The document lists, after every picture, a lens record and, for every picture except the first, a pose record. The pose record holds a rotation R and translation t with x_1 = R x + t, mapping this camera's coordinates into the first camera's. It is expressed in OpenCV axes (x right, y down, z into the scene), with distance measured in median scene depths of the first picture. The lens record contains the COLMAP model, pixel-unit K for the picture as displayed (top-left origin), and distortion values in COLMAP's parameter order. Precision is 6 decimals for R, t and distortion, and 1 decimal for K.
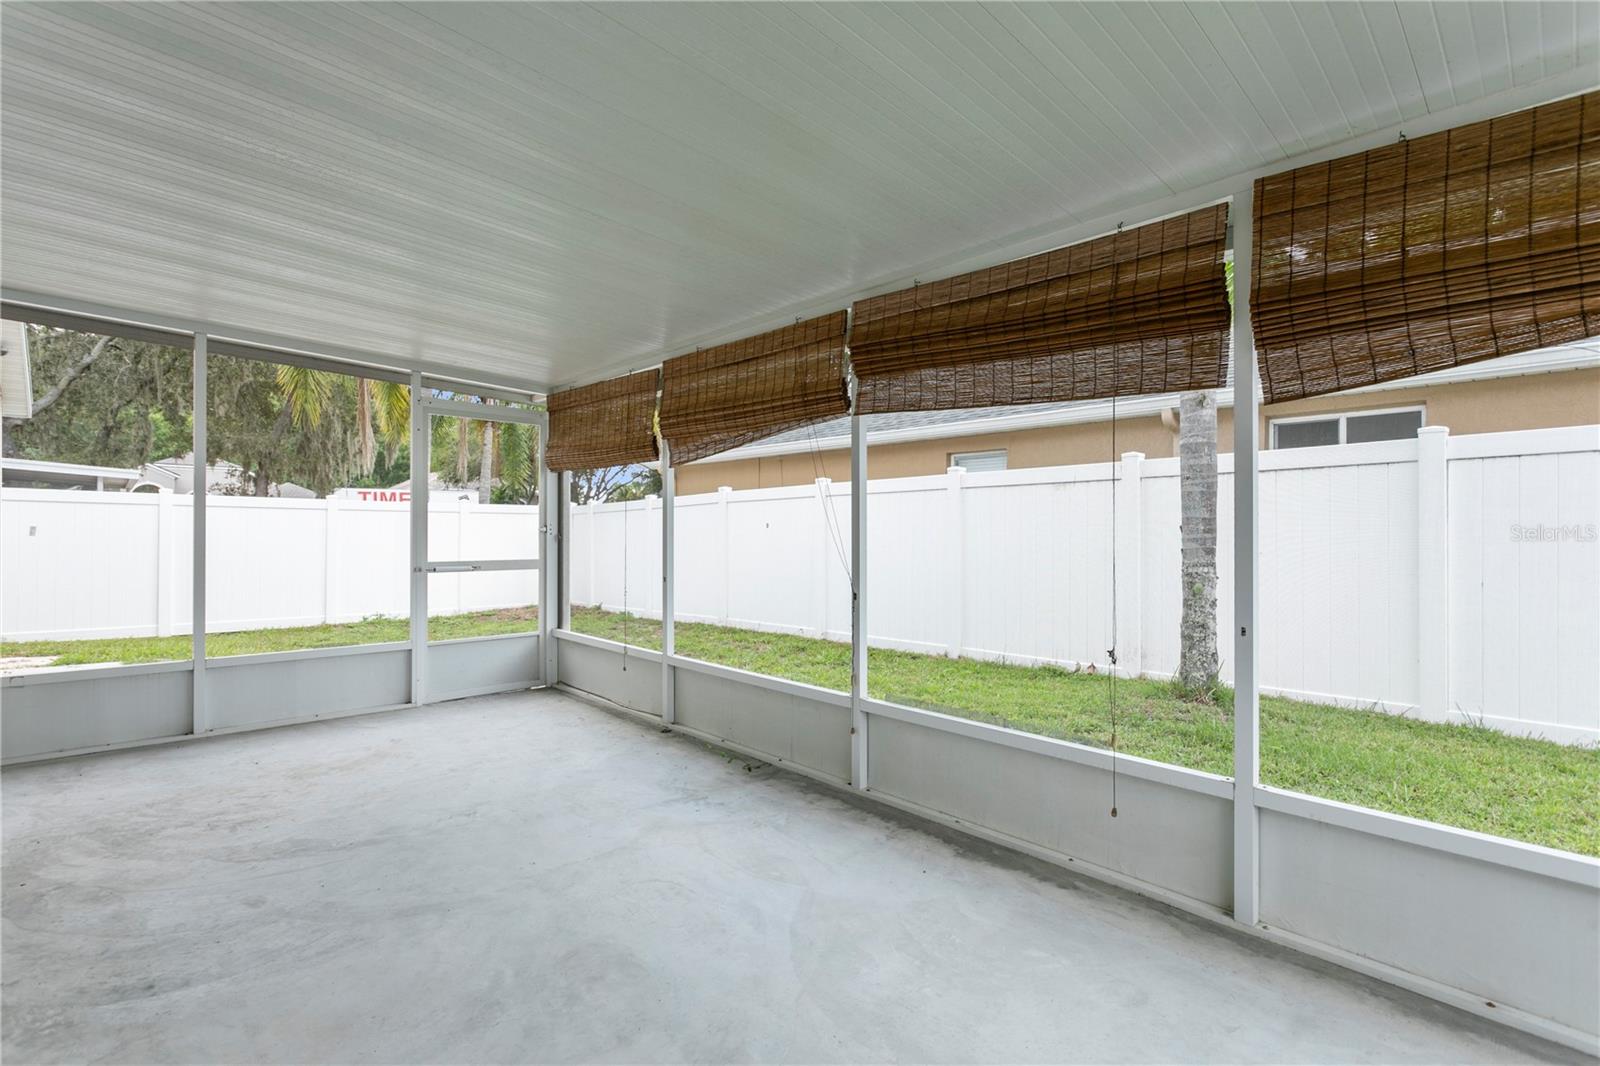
lens RADIAL K [[759.7, 0, 801.8], [0, 759.7, 530.6], [0, 0, 1]] dist [-0.000808, 0.000029]
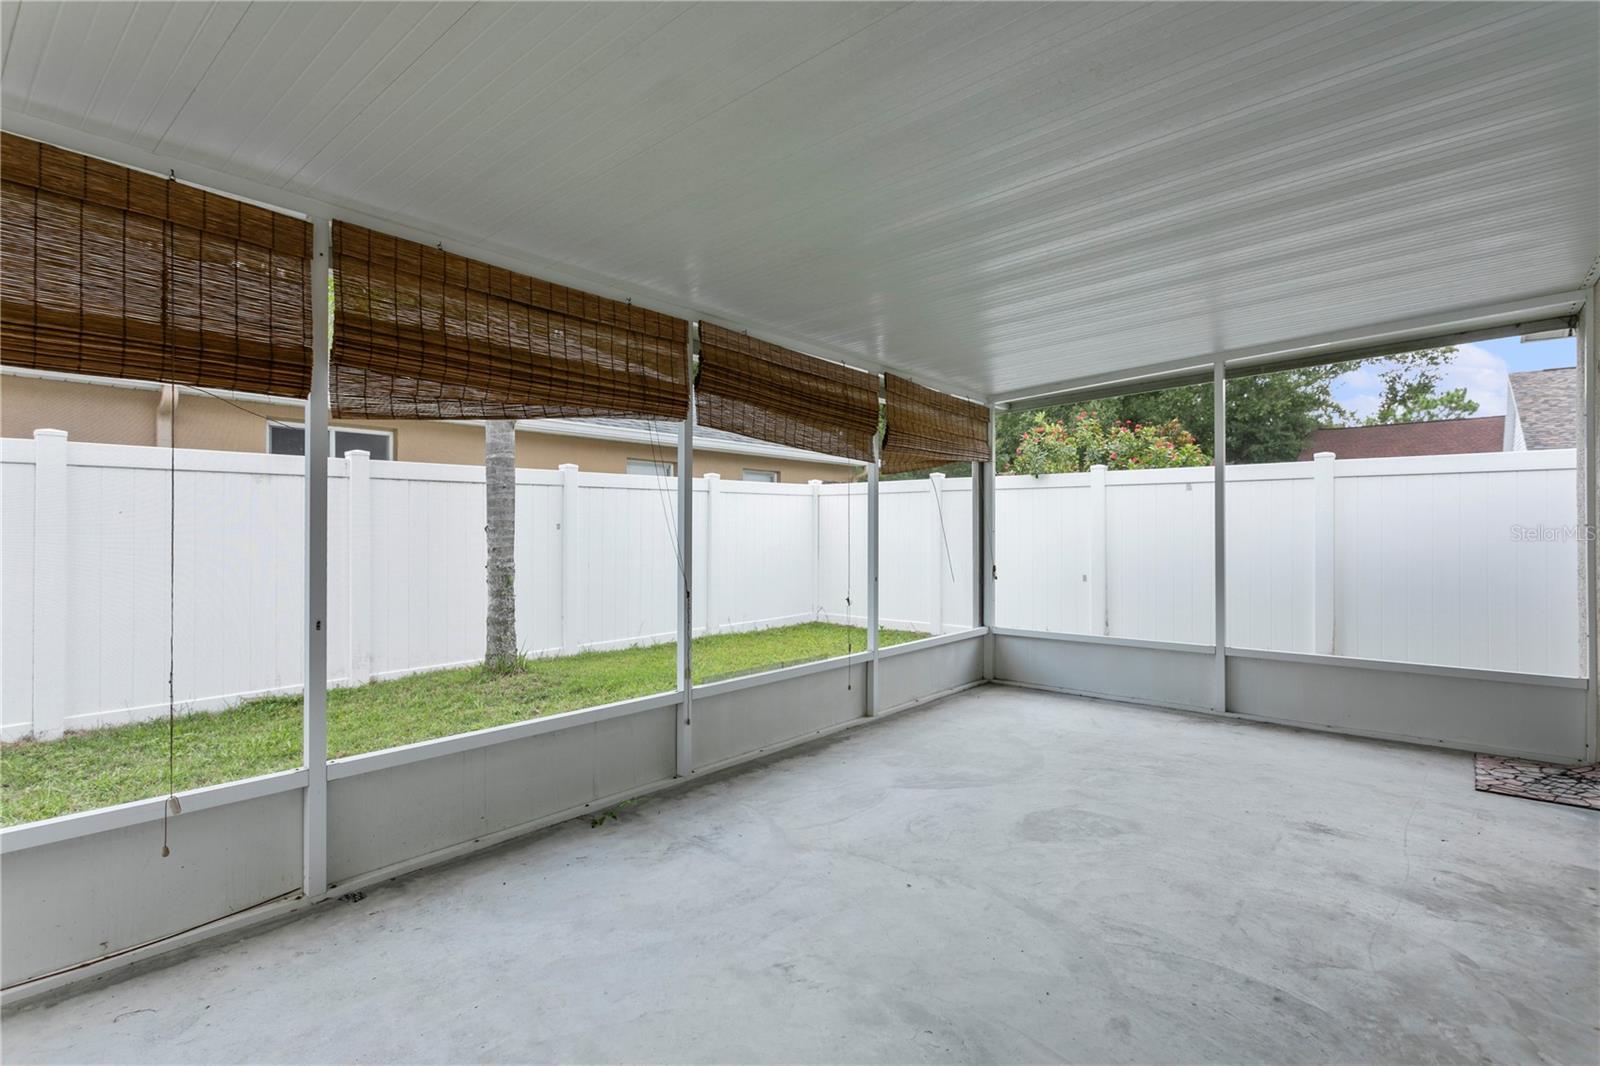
lens RADIAL K [[734.8, 0, 800.0], [0, 734.8, 533.0], [0, 0, 1]] dist [-0.003211, 0.000056]
pose [[-0.105511, -0.004151, 0.994409, -1.027566], [0.002189, 0.999988, 0.004406, -0.003630], [-0.994416, 0.002642, -0.105501, 1.014973]]
